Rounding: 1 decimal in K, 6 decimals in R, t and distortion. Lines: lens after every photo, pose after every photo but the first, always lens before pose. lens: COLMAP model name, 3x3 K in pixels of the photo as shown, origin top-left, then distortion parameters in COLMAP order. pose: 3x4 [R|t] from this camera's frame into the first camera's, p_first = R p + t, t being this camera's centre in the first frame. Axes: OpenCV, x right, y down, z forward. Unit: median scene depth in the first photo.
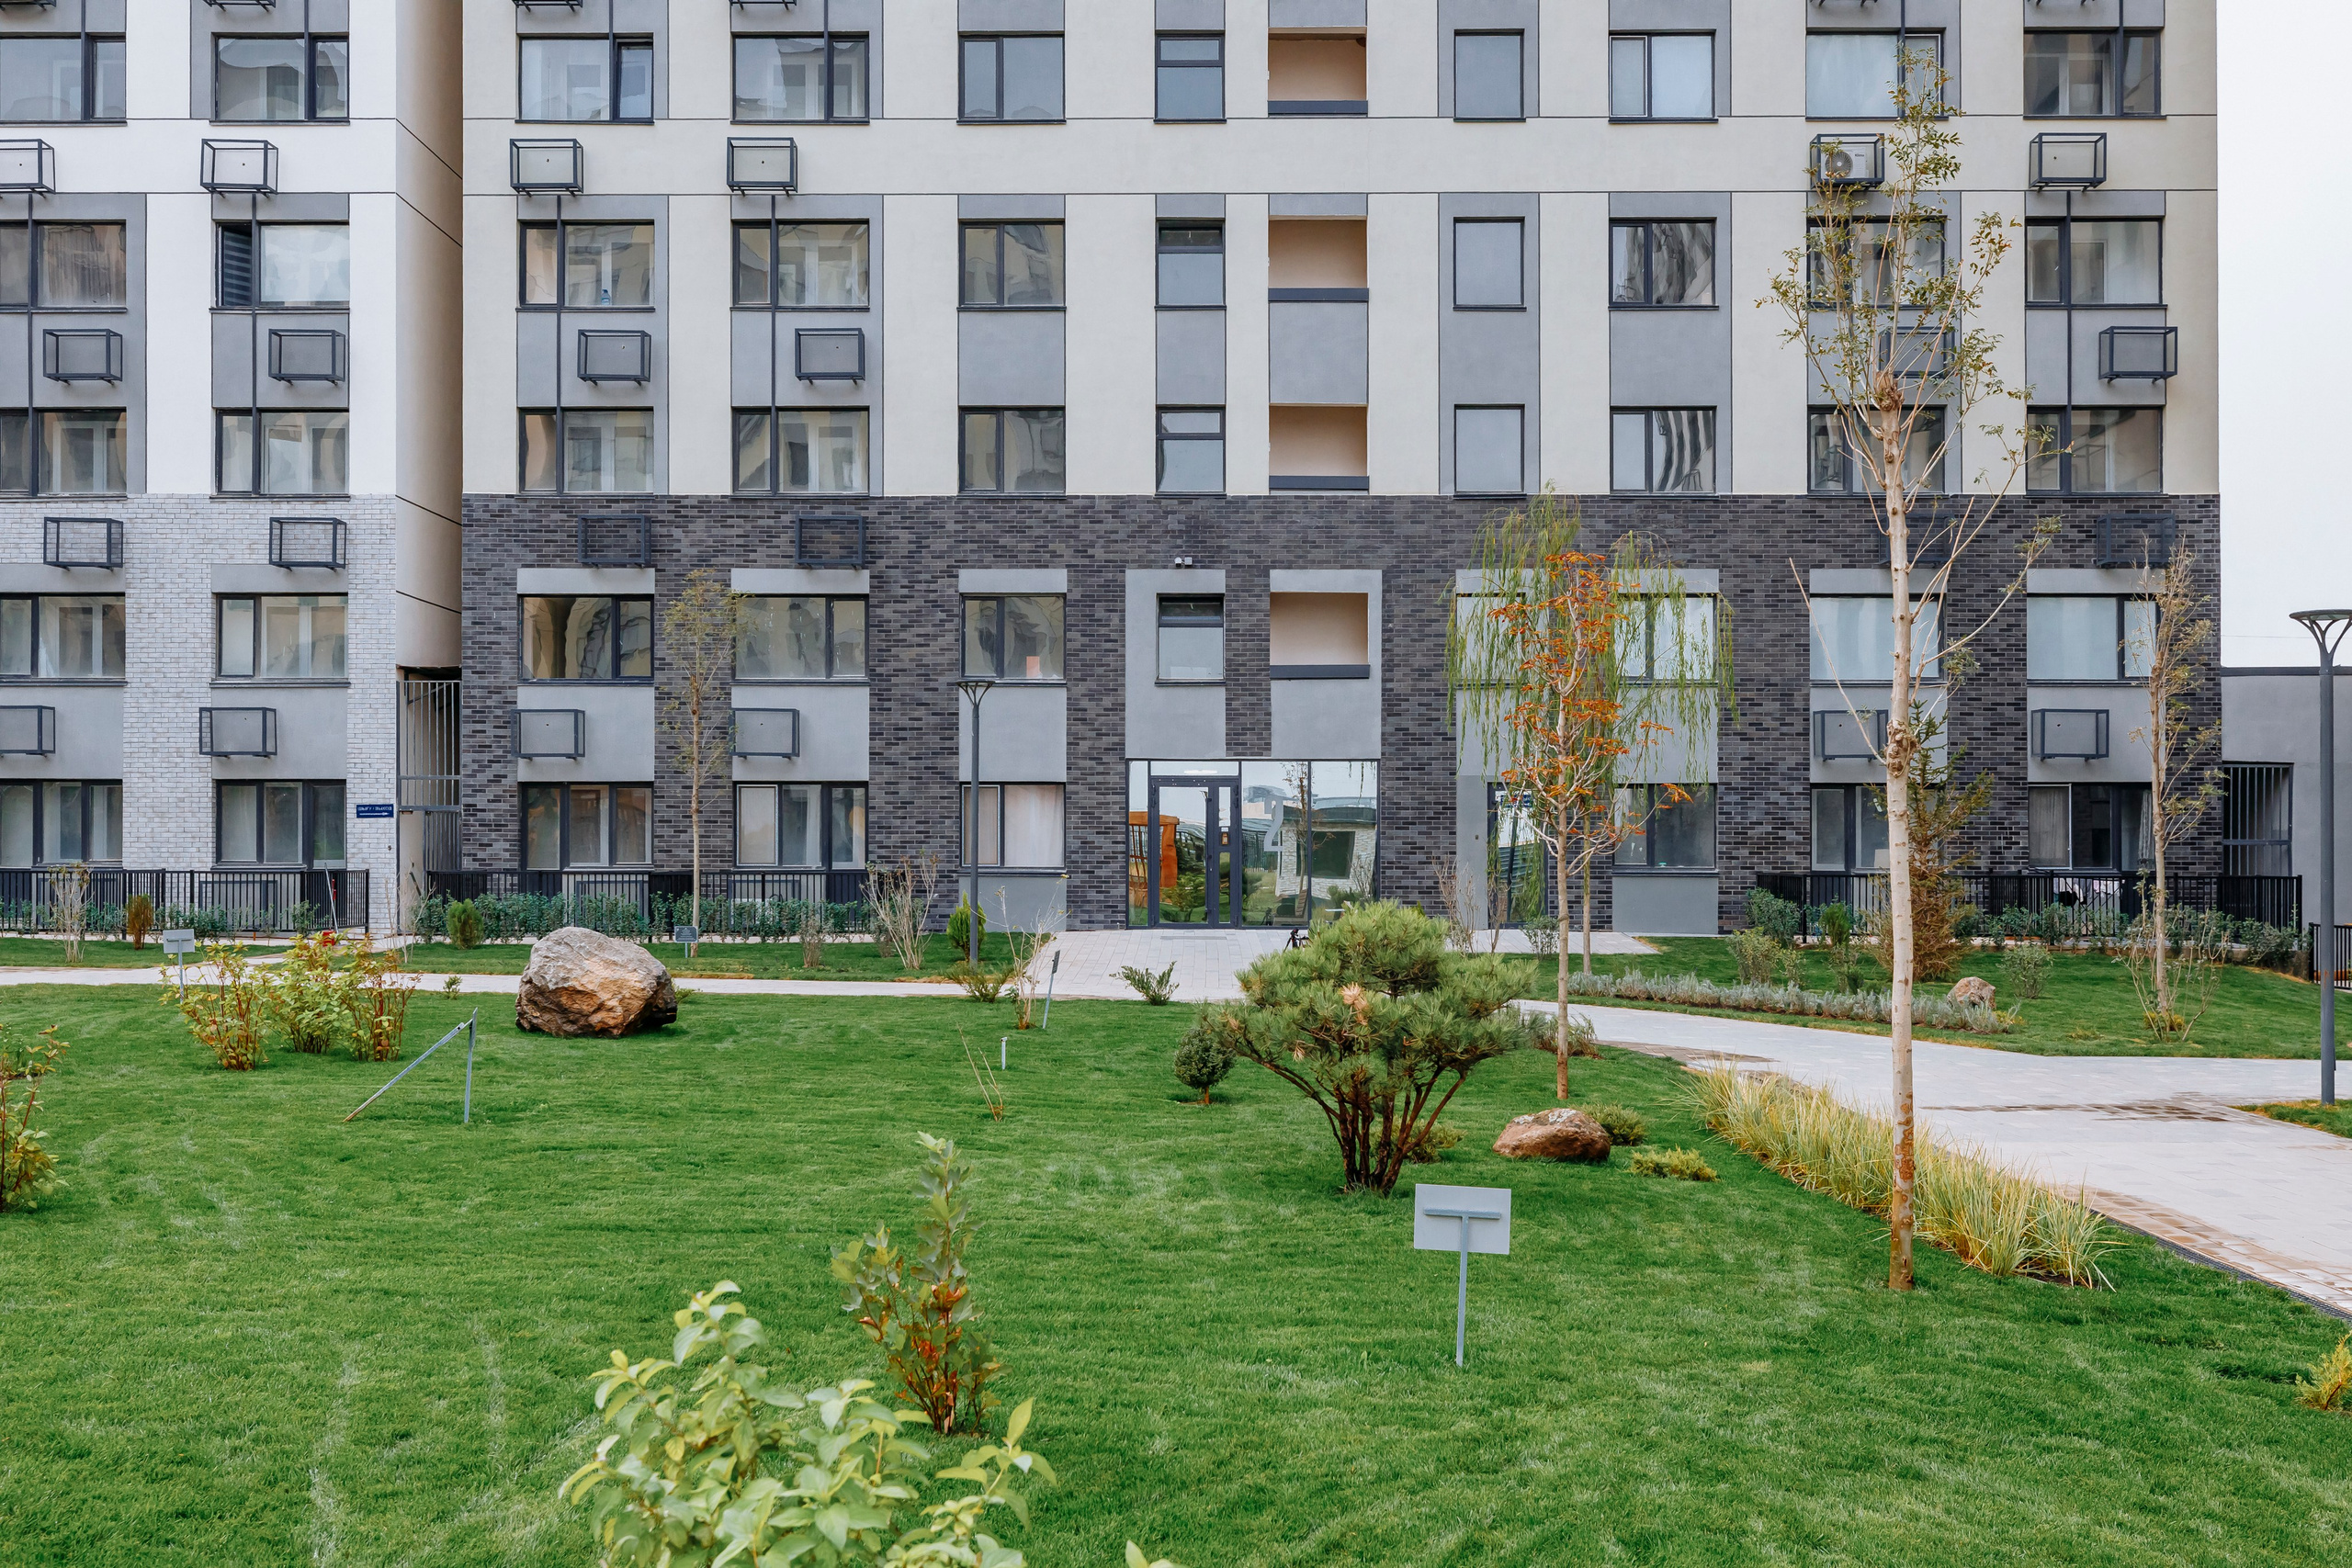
lens RADIAL K [[2328.1, 0, 1241.3], [0, 2328.1, 839.4], [0, 0, 1]] dist [0.000201, 0.008989]
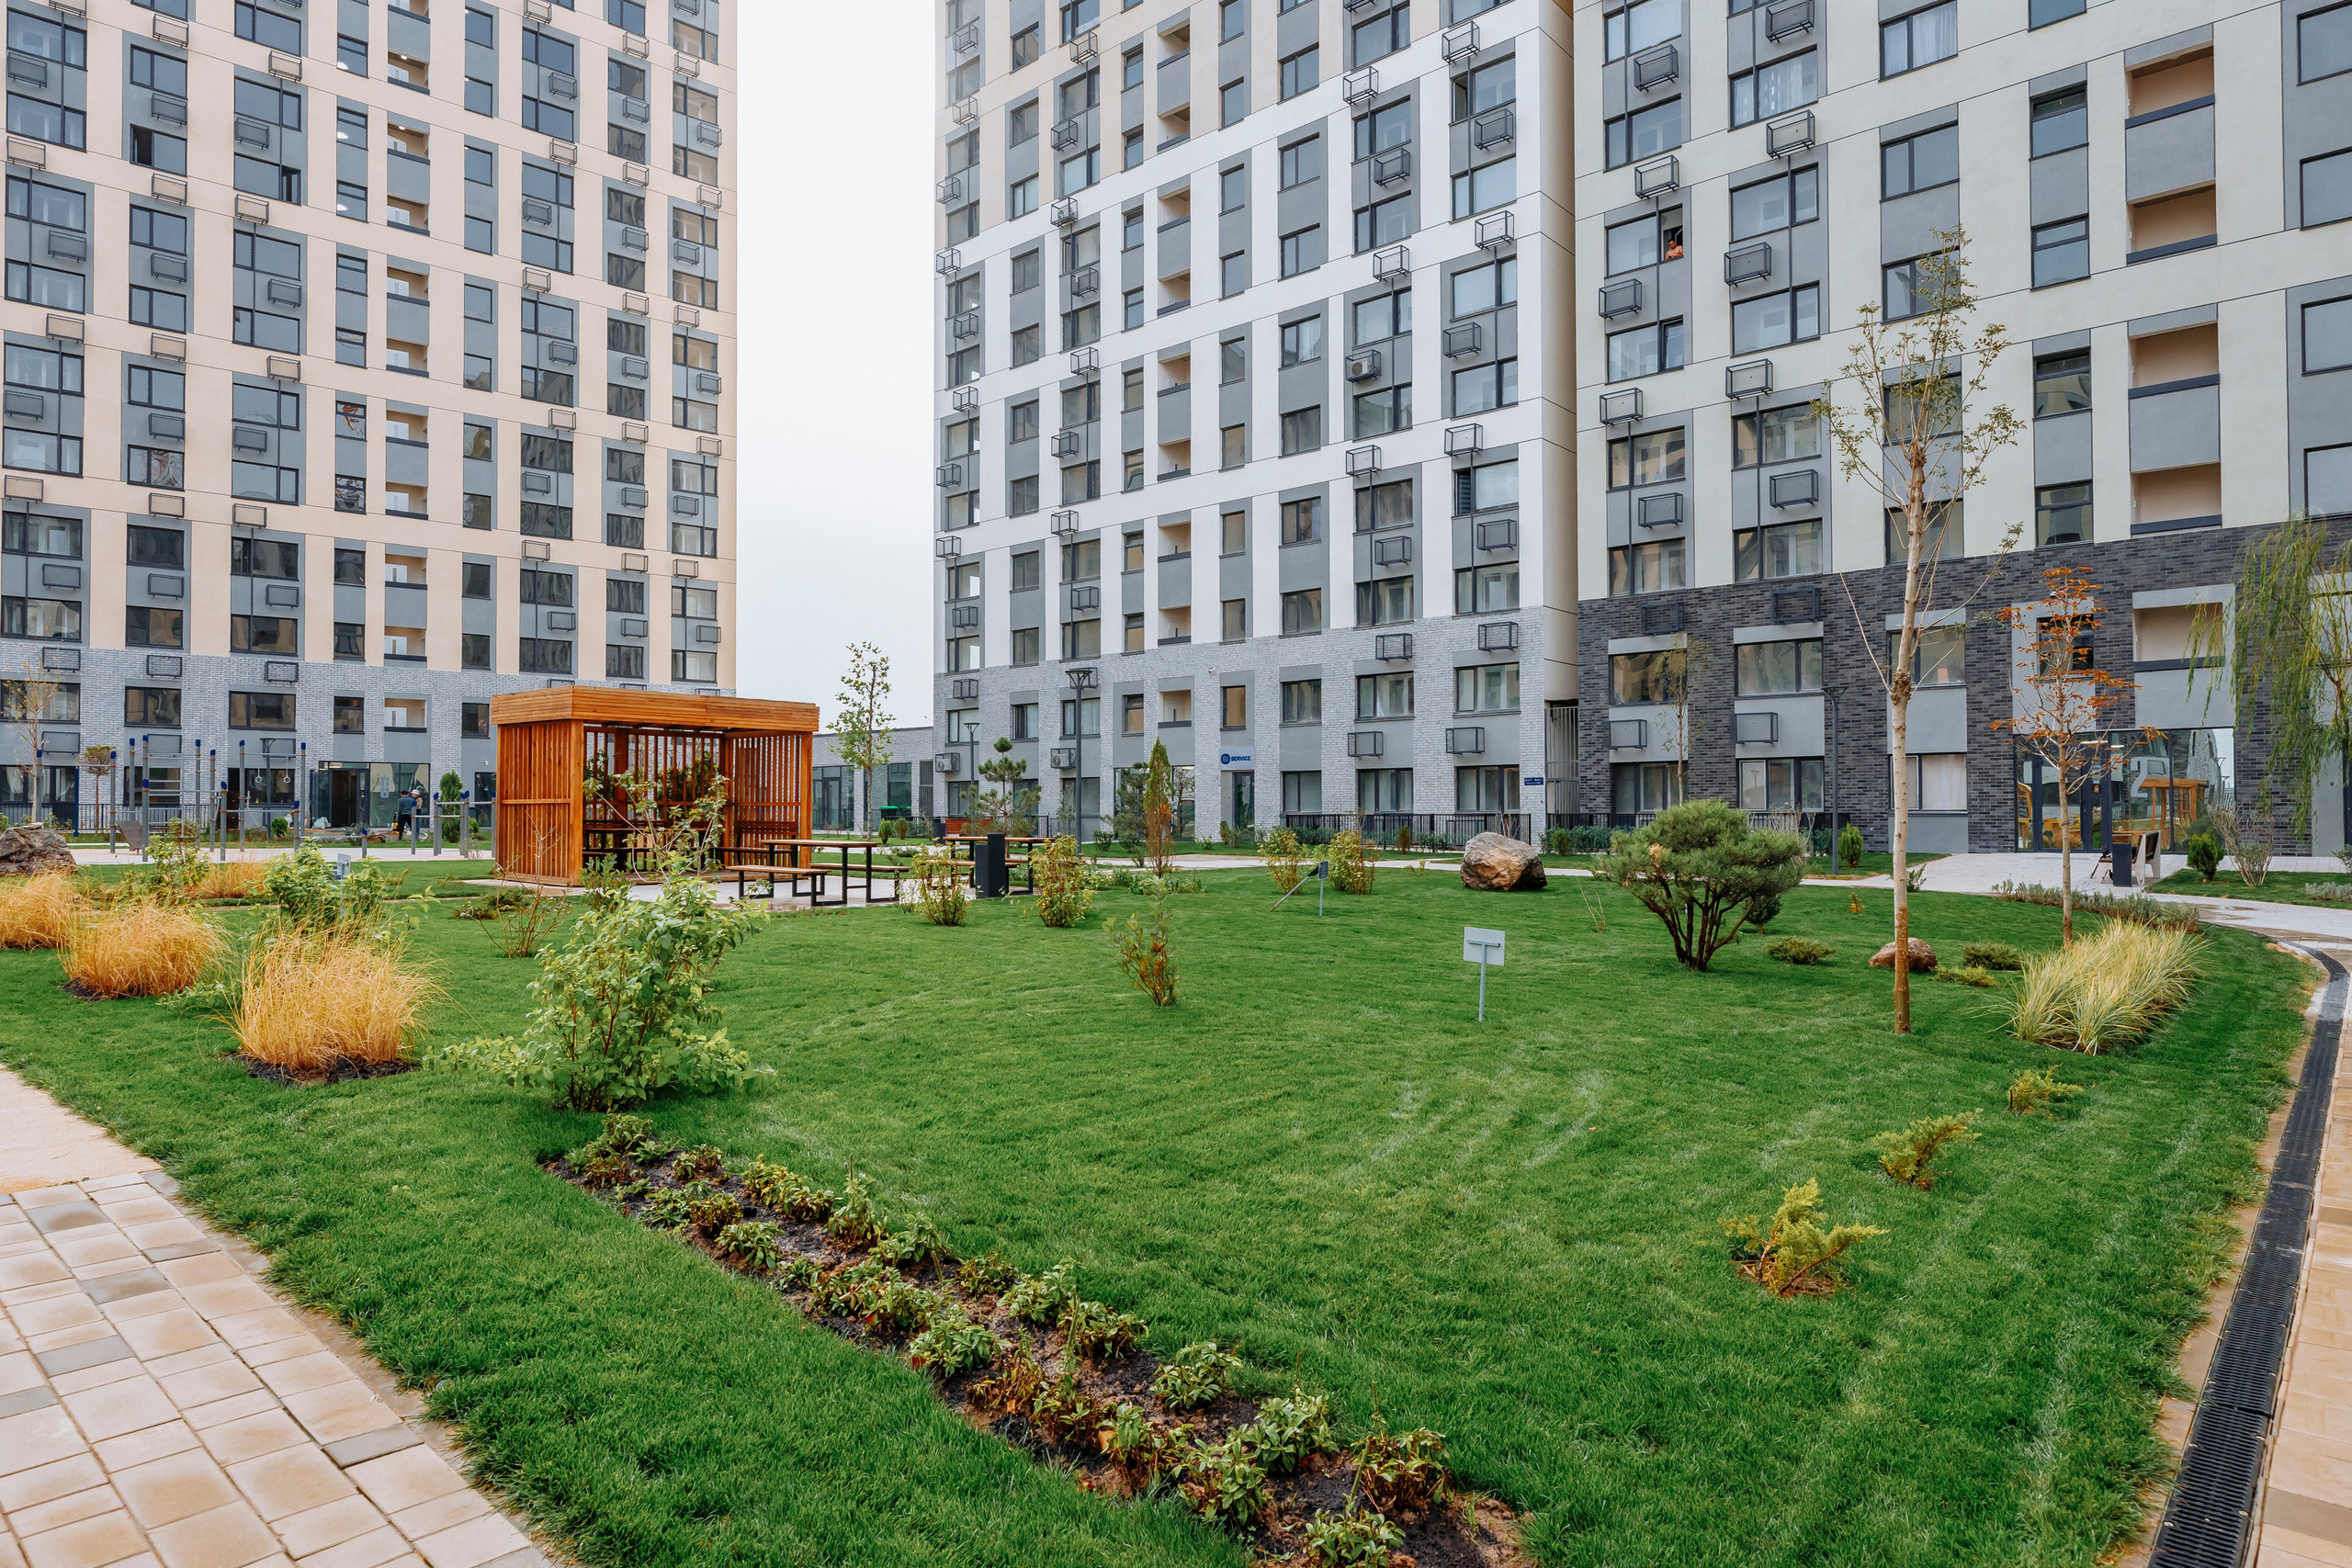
lens RADIAL K [[1407.8, 0, 1150.6], [0, 1407.8, 793.2], [0, 0, 1]] dist [0.004852, 0.001006]
pose [[0.740883, -0.014949, -0.671468, 0.140997], [0.006739, 0.999867, -0.014824, 0.011228], [0.671601, 0.006457, 0.740885, -0.008314]]
